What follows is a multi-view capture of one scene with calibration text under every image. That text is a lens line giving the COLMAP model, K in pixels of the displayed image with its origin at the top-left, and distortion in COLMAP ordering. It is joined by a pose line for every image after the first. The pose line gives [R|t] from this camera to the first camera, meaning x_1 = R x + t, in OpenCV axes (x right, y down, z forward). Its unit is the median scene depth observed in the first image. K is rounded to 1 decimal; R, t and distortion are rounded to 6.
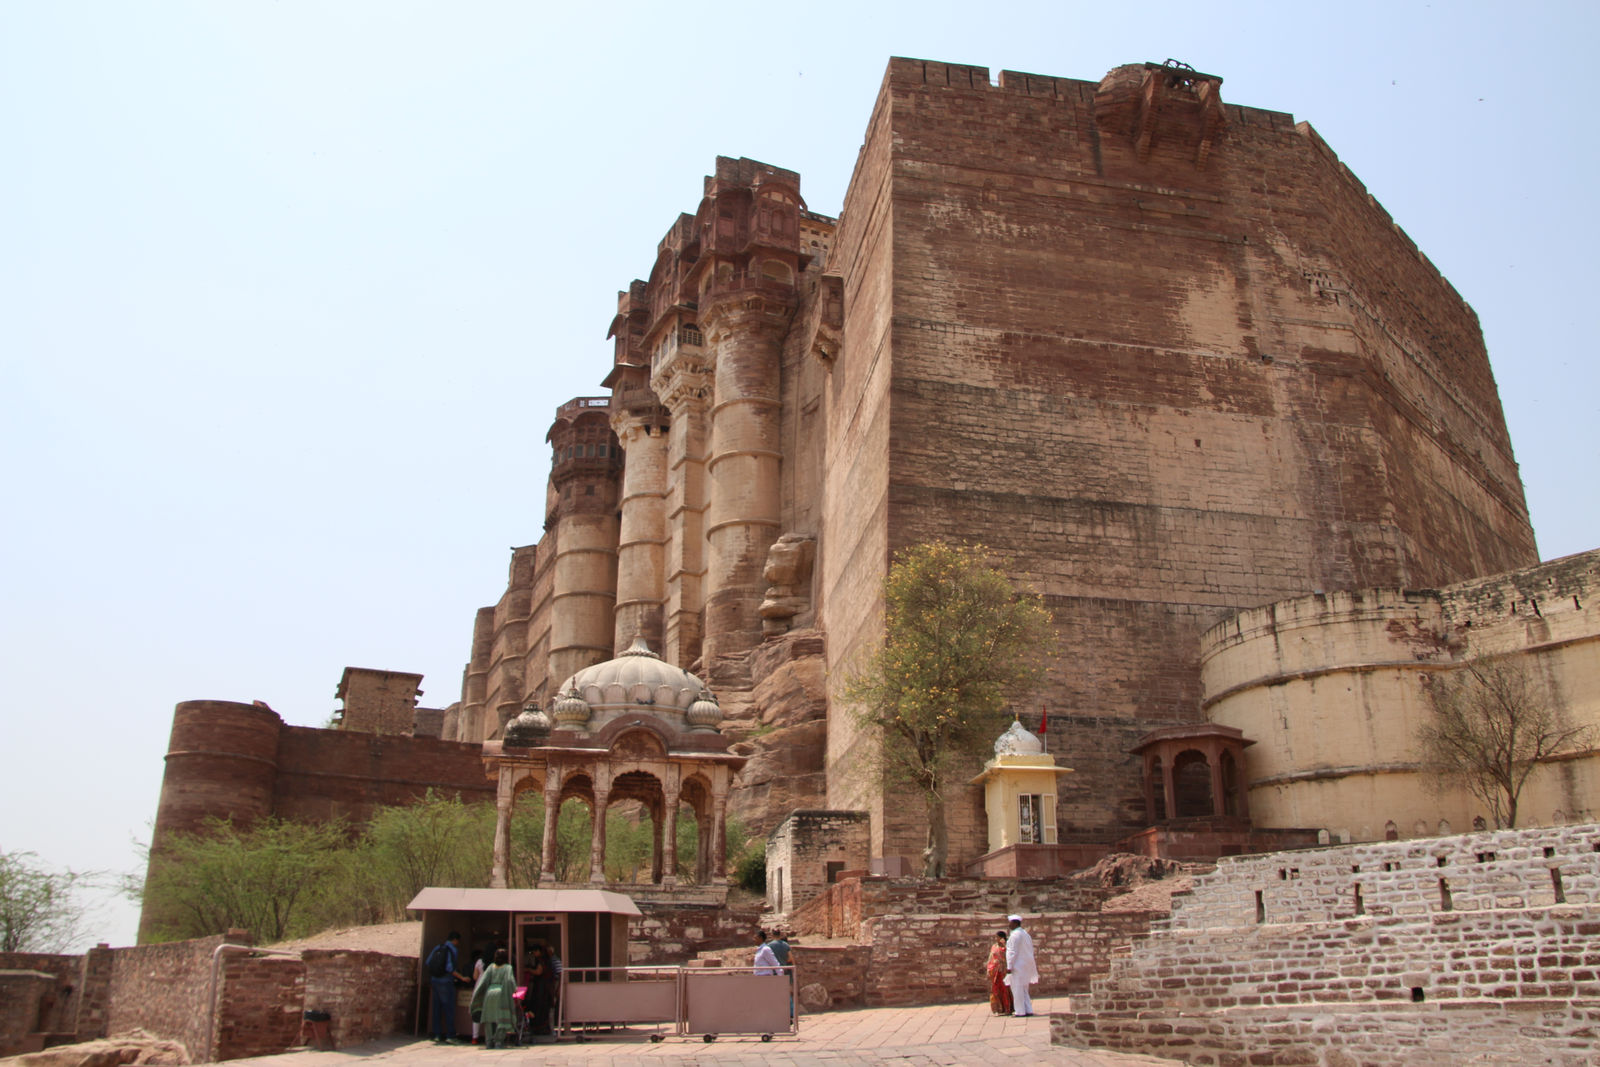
lens RADIAL K [[1343.7, 0, 800.0], [0, 1343.7, 533.5], [0, 0, 1]] dist [-0.187122, 0.147054]
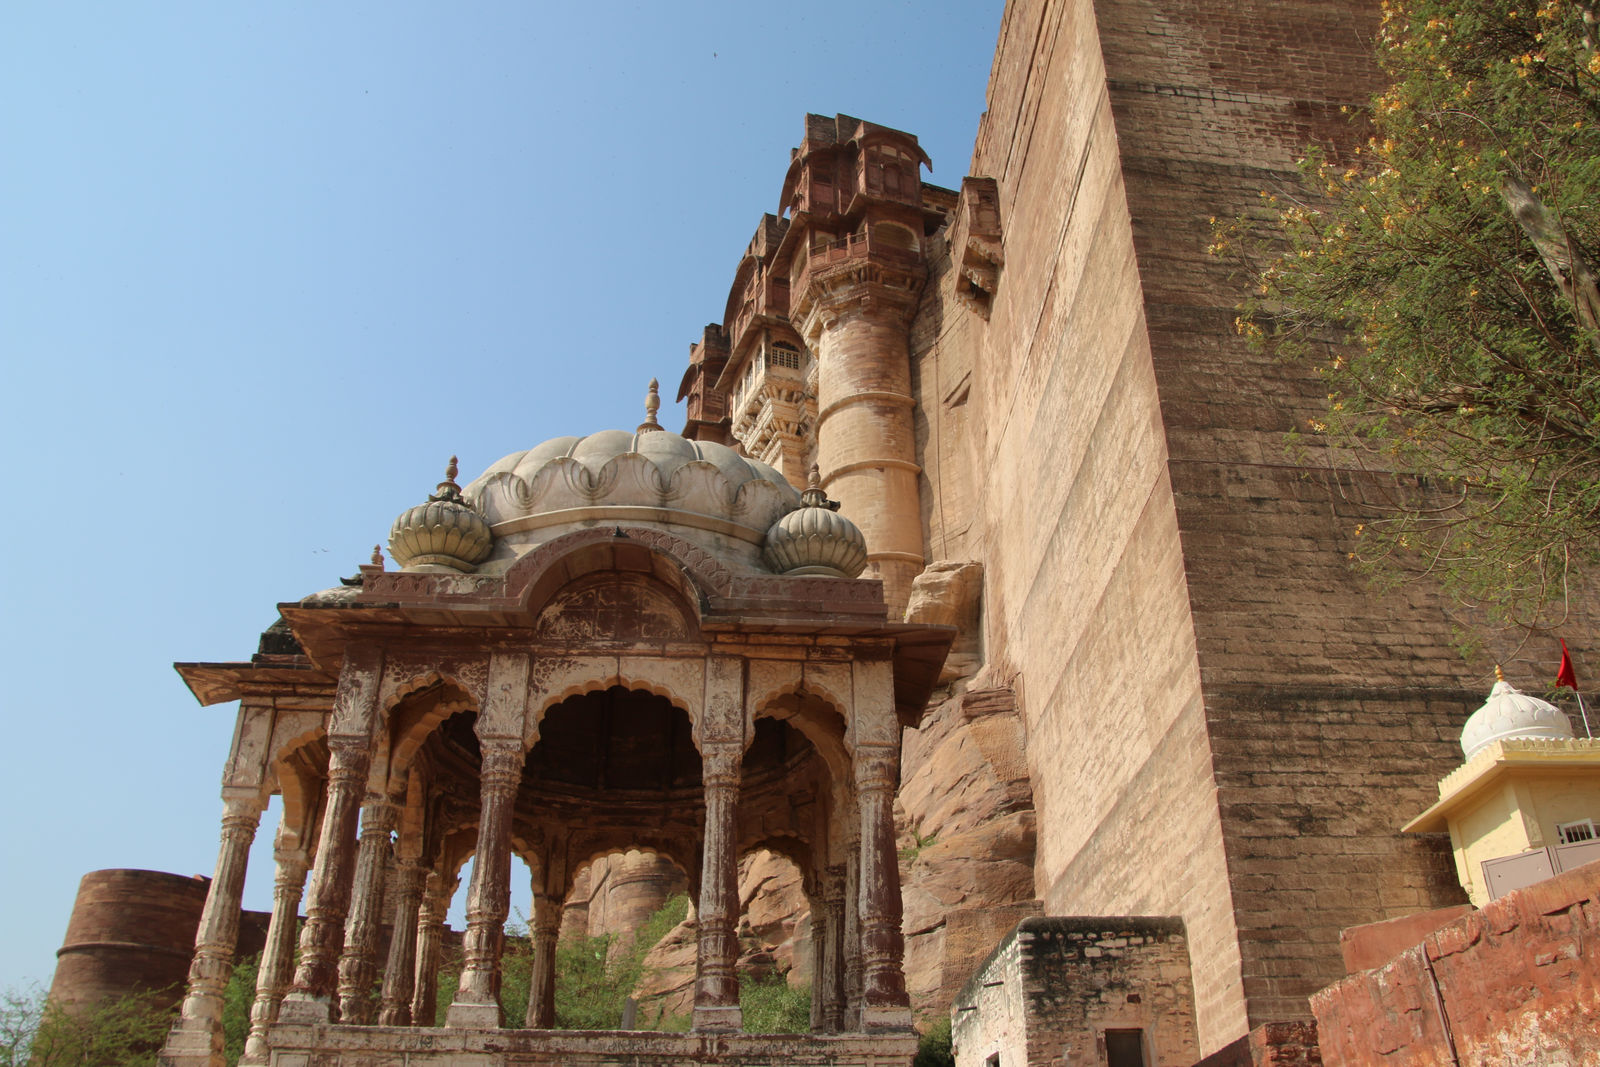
lens RADIAL K [[1343.7, 0, 800.0], [0, 1343.7, 533.5], [0, 0, 1]] dist [-0.187122, 0.147054]
pose [[0.995586, -0.055820, -0.075446, -0.033999], [0.040811, 0.981404, -0.187567, 0.138028], [0.084513, 0.183660, 0.979350, 0.454861]]
